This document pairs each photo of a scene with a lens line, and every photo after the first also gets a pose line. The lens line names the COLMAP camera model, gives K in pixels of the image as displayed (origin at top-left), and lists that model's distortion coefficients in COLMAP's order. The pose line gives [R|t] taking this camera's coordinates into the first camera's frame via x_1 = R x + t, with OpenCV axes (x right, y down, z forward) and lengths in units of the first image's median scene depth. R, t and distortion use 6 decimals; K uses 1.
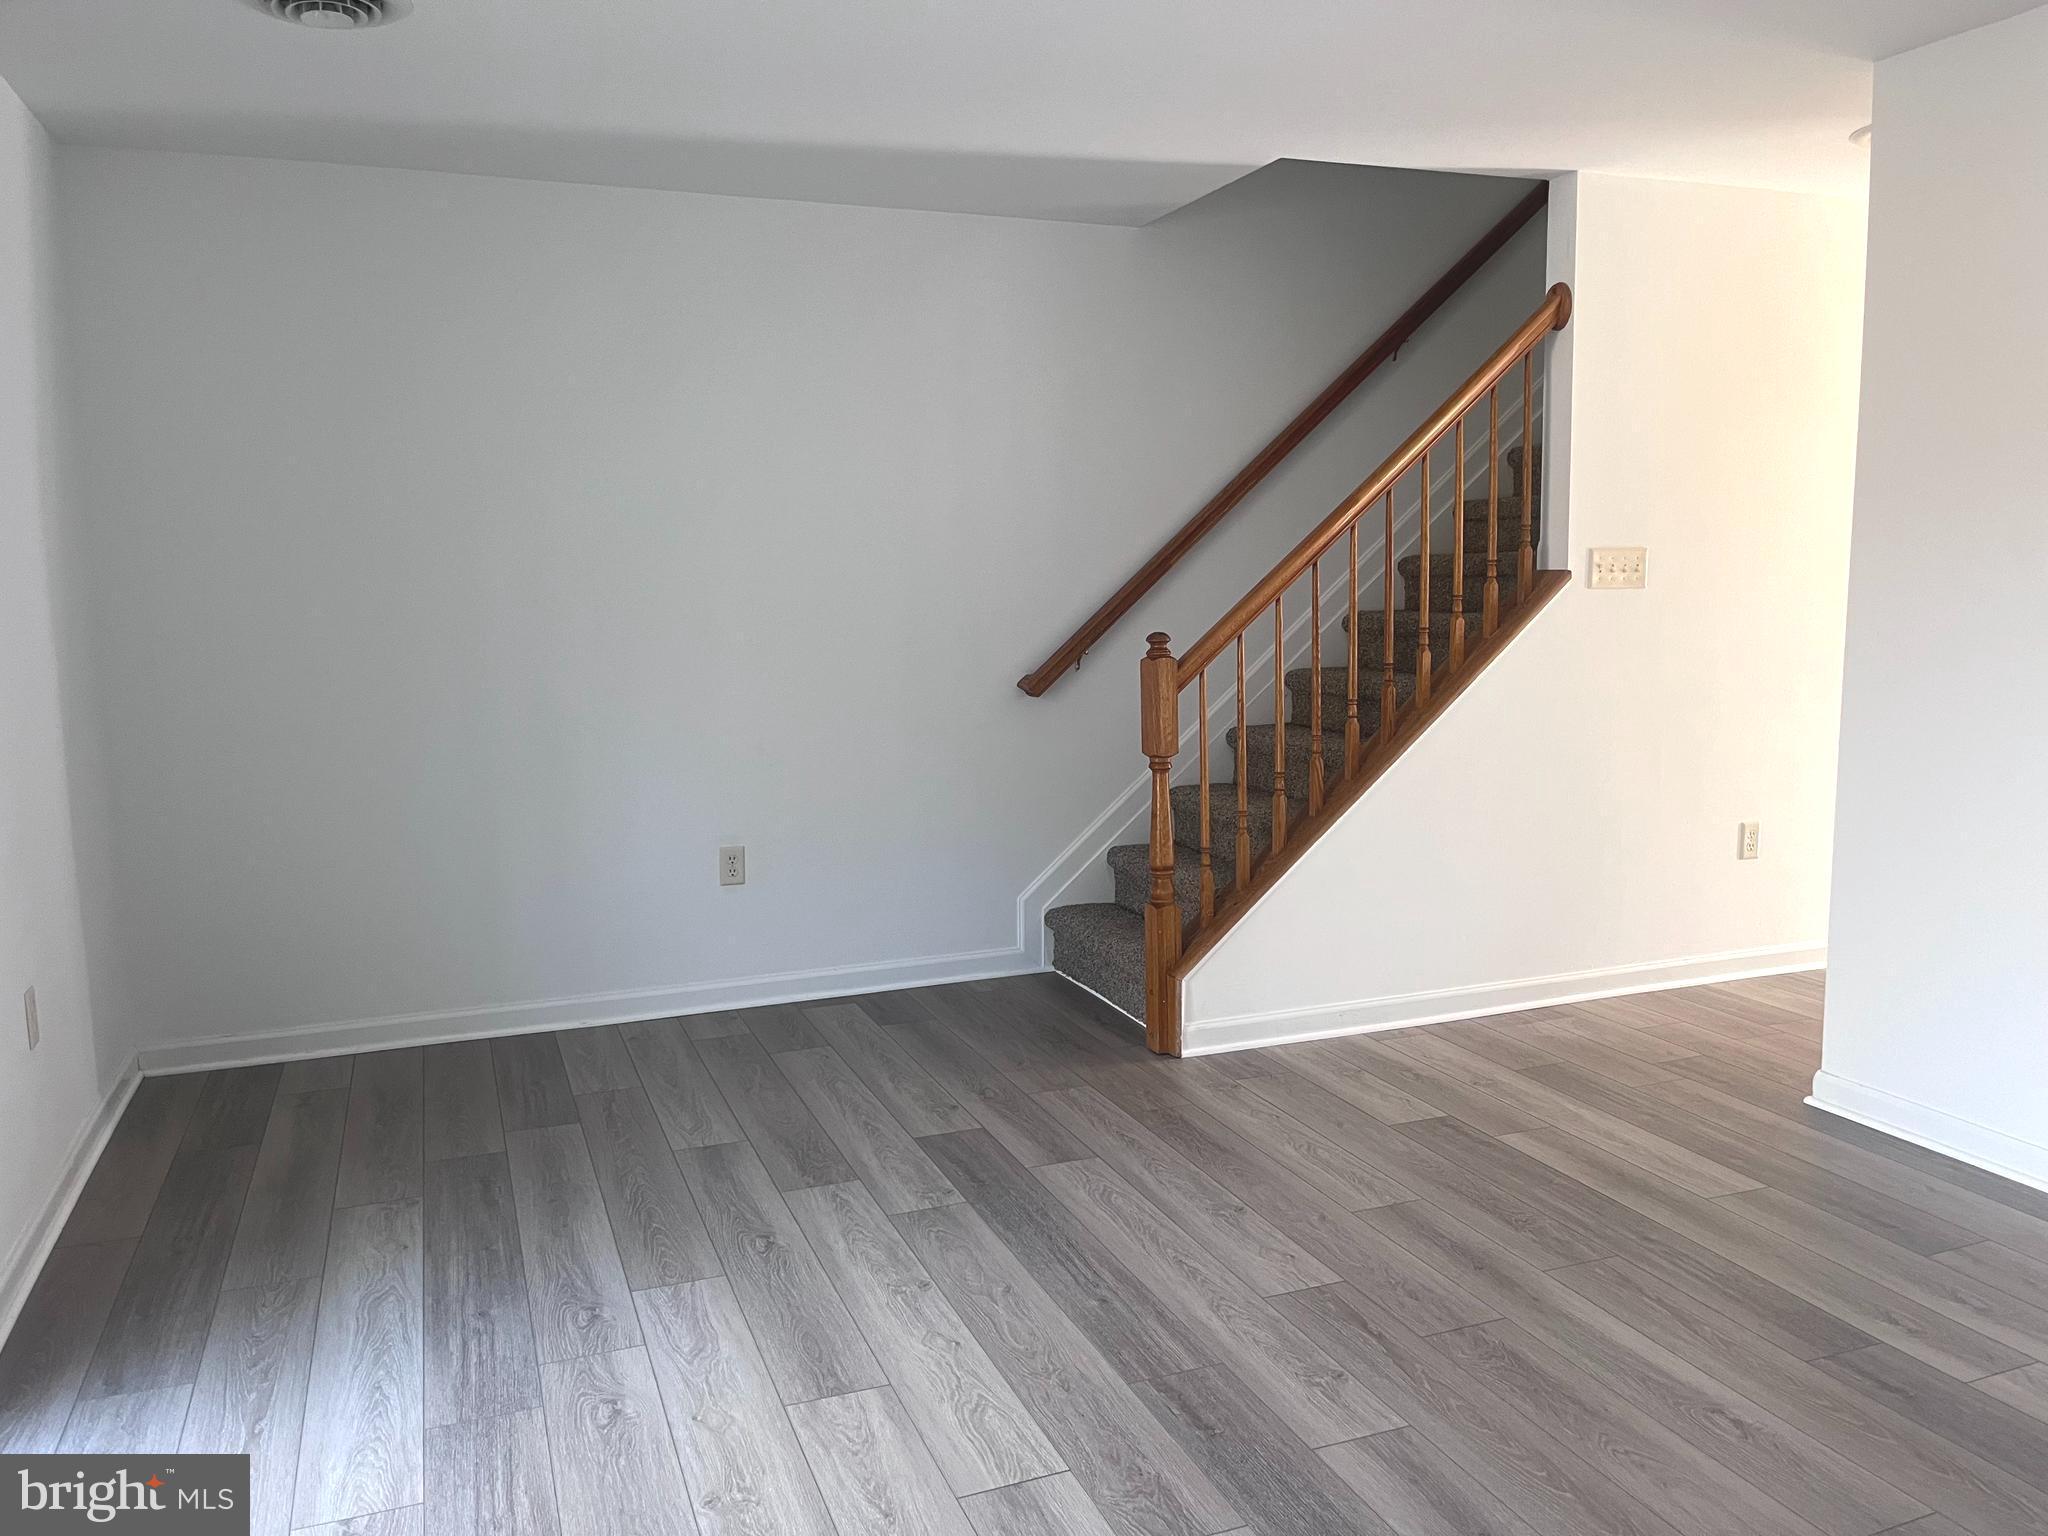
lens RADIAL K [[1544.5, 0, 1024.0], [0, 1544.5, 768.0], [0, 0, 1]] dist [0.049386, -0.069381]
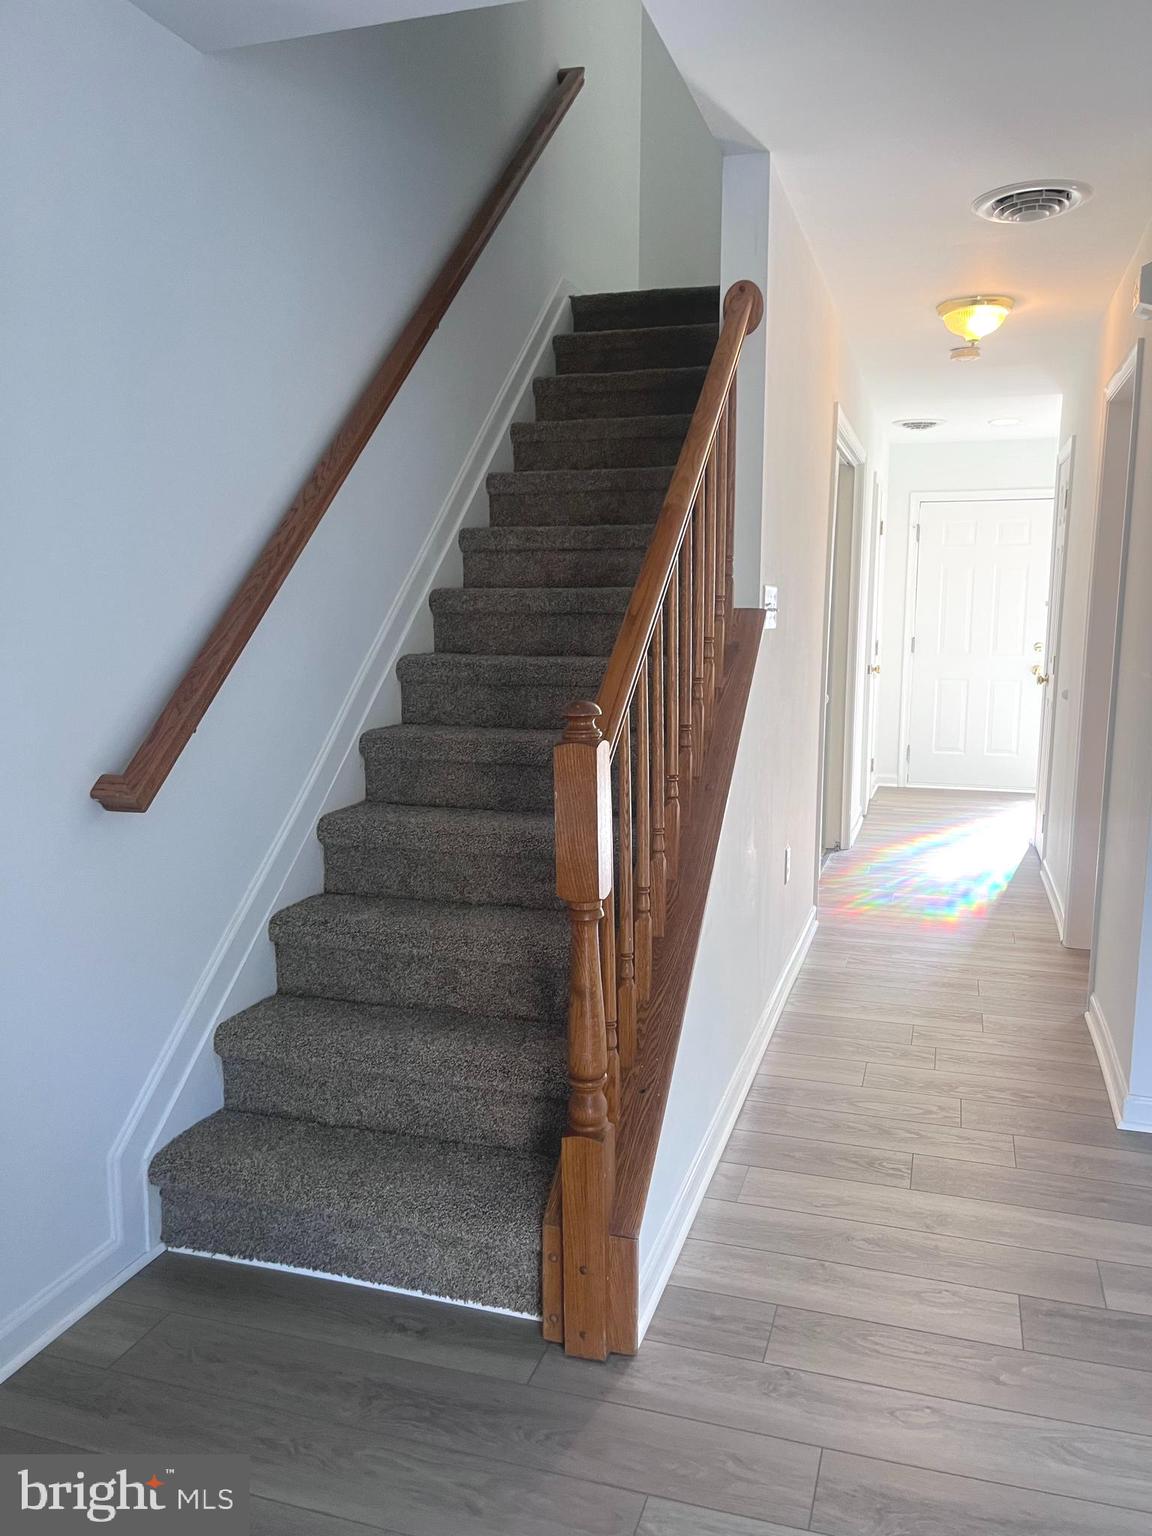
lens RADIAL K [[1158.4, 0, 581.6], [0, 1158.4, 776.8], [0, 0, 1]] dist [0.049386, -0.069381]
pose [[0.621200, -0.098977, 0.777376, -0.224938], [0.086914, 0.994574, 0.057178, -0.069068], [-0.778817, 0.032045, 0.626432, 0.590080]]
